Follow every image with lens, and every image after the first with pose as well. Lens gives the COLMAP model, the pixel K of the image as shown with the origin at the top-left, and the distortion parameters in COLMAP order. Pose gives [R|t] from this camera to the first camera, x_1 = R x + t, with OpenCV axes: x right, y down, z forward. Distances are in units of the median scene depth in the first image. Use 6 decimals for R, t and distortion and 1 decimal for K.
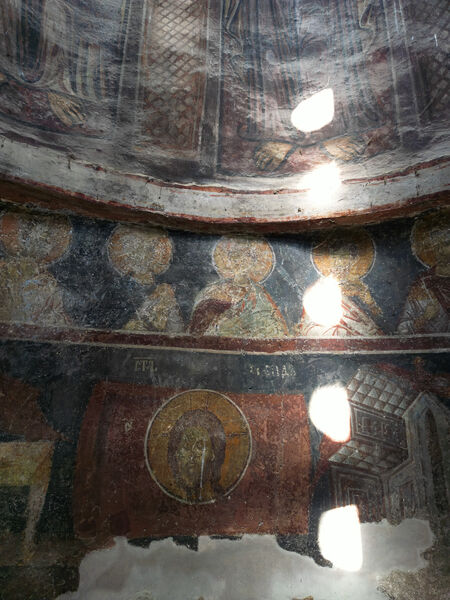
lens RADIAL K [[421.8, 0, 224.3], [0, 421.8, 301.1], [0, 0, 1]] dist [0.062404, -0.055043]
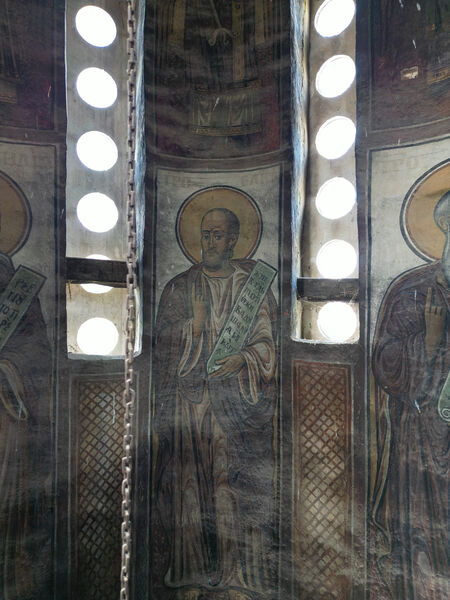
lens RADIAL K [[421.8, 0, 224.3], [0, 421.8, 301.1], [0, 0, 1]] dist [0.062404, -0.055043]
pose [[0.792638, -0.017960, -0.609428, 0.399507], [0.202084, 0.950802, 0.234816, -1.645398], [0.575228, -0.309279, 0.757271, 0.266545]]
